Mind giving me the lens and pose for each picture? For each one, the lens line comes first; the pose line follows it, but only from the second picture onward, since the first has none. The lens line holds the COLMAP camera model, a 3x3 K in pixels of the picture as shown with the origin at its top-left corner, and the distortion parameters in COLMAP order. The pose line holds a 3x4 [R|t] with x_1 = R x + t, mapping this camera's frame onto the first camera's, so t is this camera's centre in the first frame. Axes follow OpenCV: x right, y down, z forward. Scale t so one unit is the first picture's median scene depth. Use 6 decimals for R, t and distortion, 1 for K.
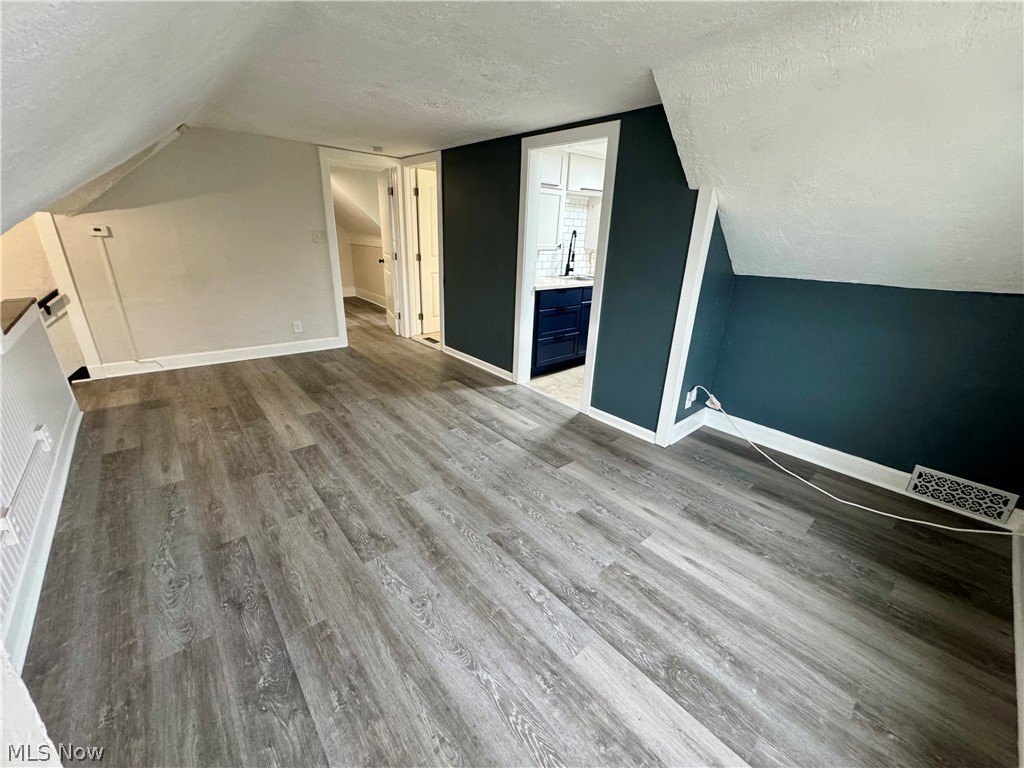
lens RADIAL K [[407.3, 0, 506.3], [0, 407.3, 385.6], [0, 0, 1]] dist [-0.004508, 0.001638]
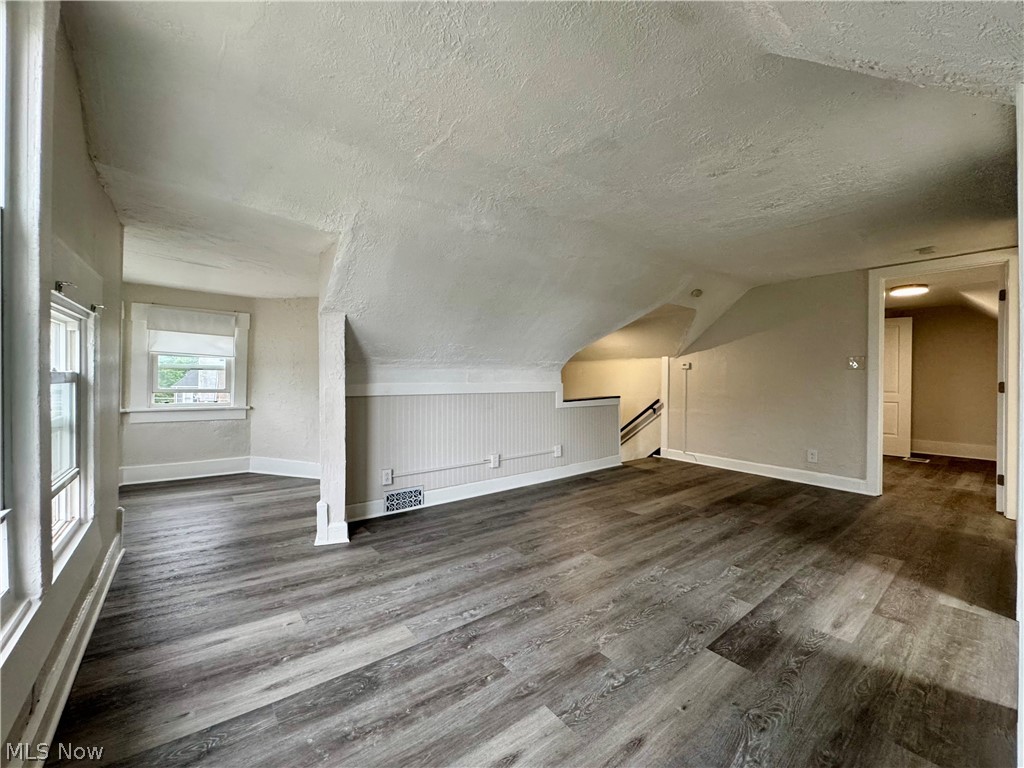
lens RADIAL K [[407.3, 0, 509.8], [0, 407.3, 384.7], [0, 0, 1]] dist [-0.004508, 0.001638]
pose [[-0.029900, -0.027488, -0.999175, 1.074085], [-0.367111, 0.930063, -0.014601, -0.071877], [0.929697, 0.366371, -0.037900, 0.831491]]
